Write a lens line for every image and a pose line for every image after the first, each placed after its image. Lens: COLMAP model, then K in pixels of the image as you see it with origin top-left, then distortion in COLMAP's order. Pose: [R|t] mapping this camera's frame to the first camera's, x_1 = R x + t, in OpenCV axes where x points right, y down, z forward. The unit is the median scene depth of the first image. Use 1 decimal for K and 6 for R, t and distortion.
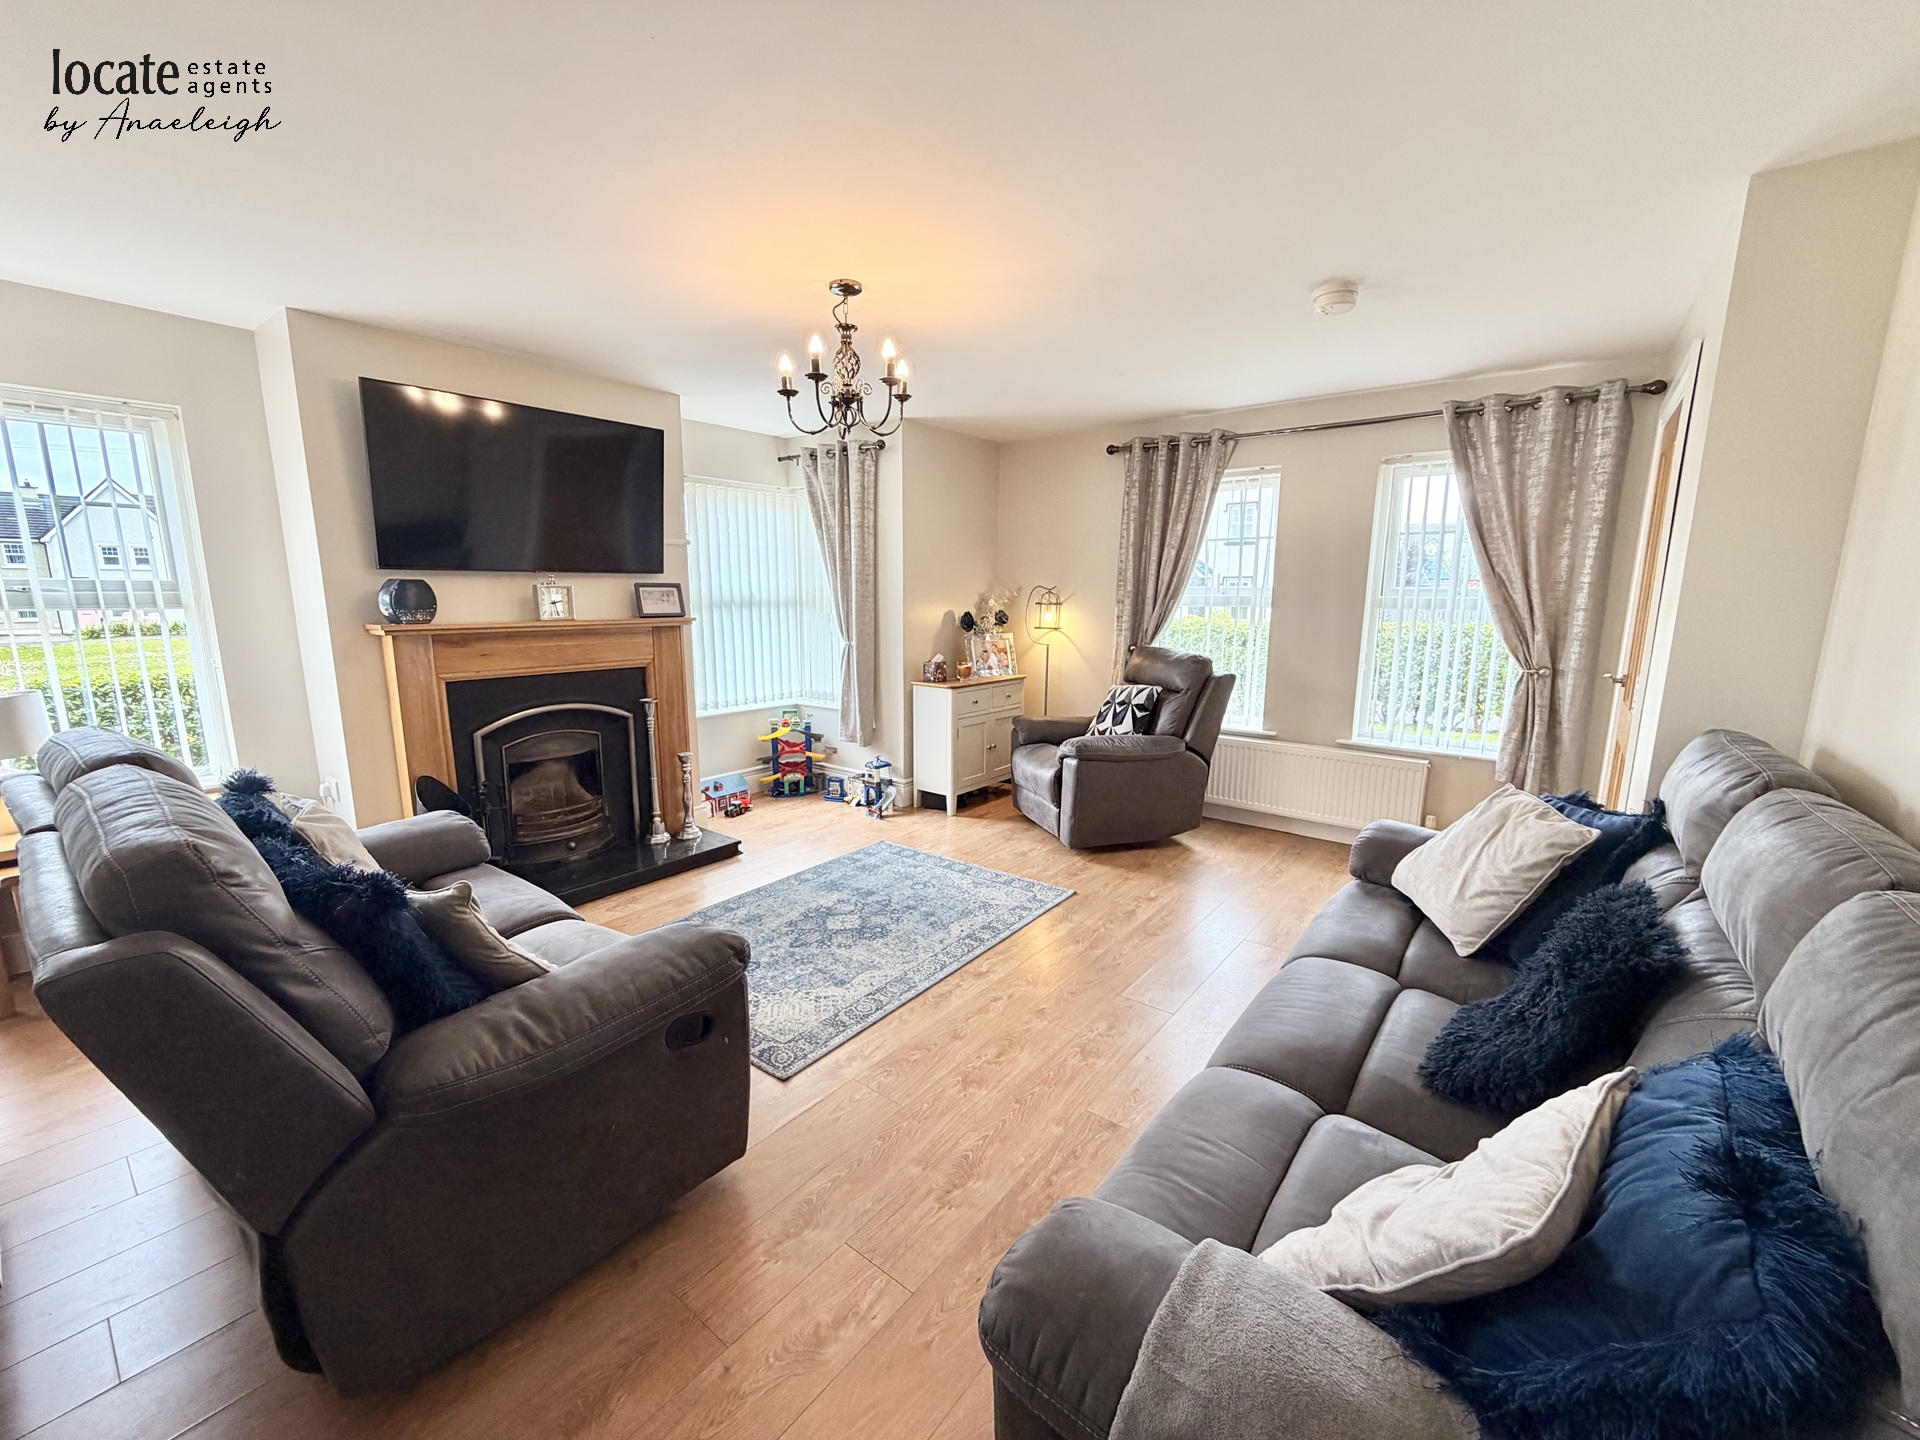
lens RADIAL K [[766.2, 0, 957.1], [0, 766.2, 715.3], [0, 0, 1]] dist [-0.001551, 0.000307]
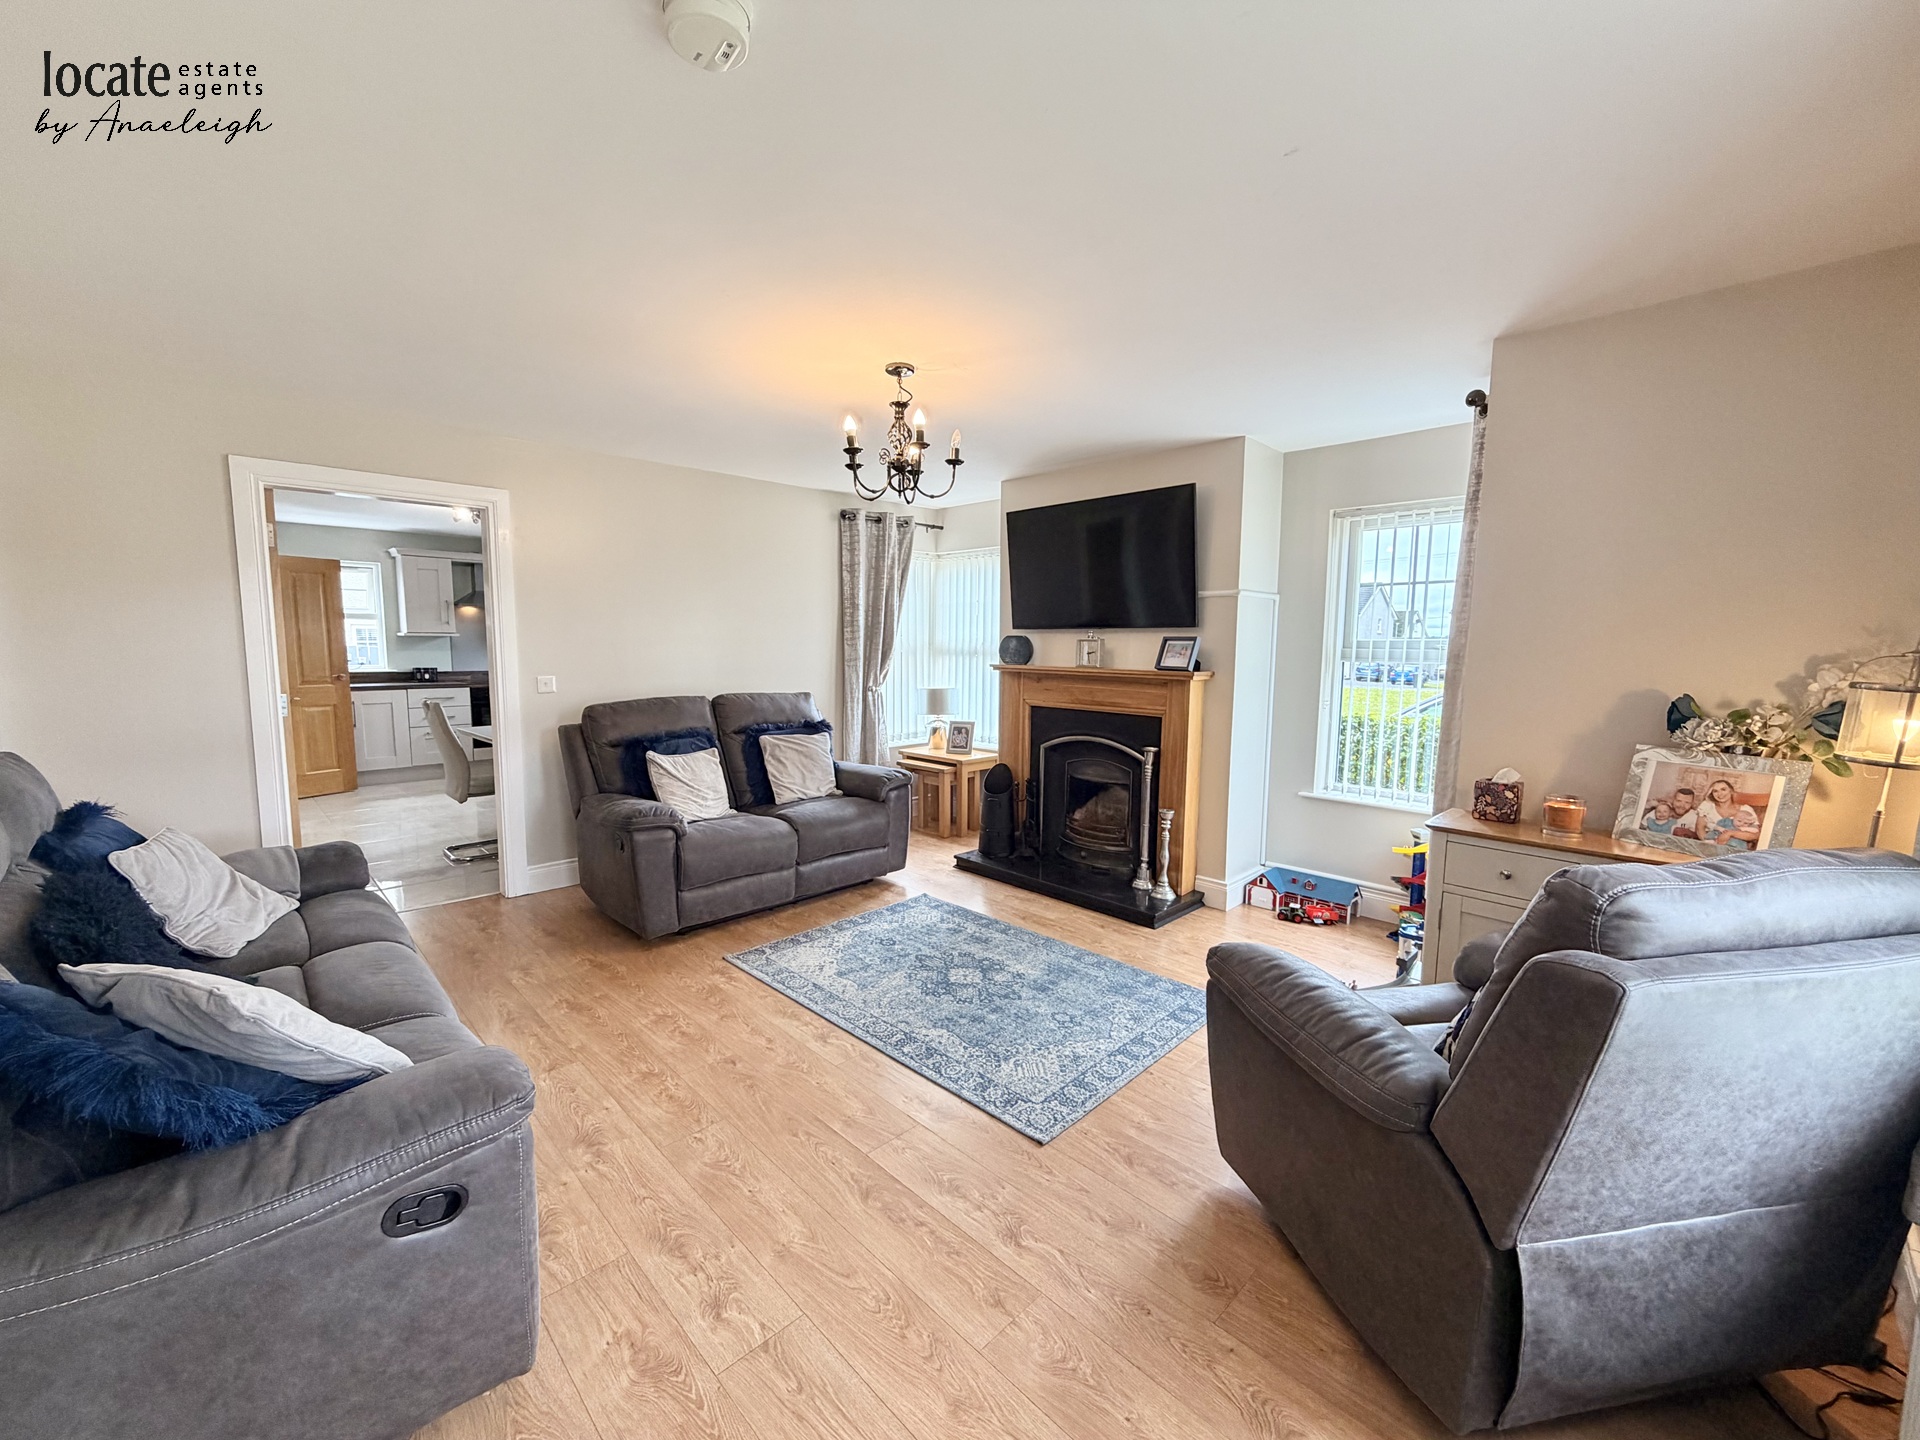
lens RADIAL K [[766.2, 0, 952.8], [0, 766.2, 724.4], [0, 0, 1]] dist [-0.001551, 0.000307]
pose [[-0.127769, 0.104394, -0.986295, 0.761473], [-0.171666, 0.977108, 0.125660, -0.160493], [0.976835, 0.185368, -0.106923, 0.991589]]
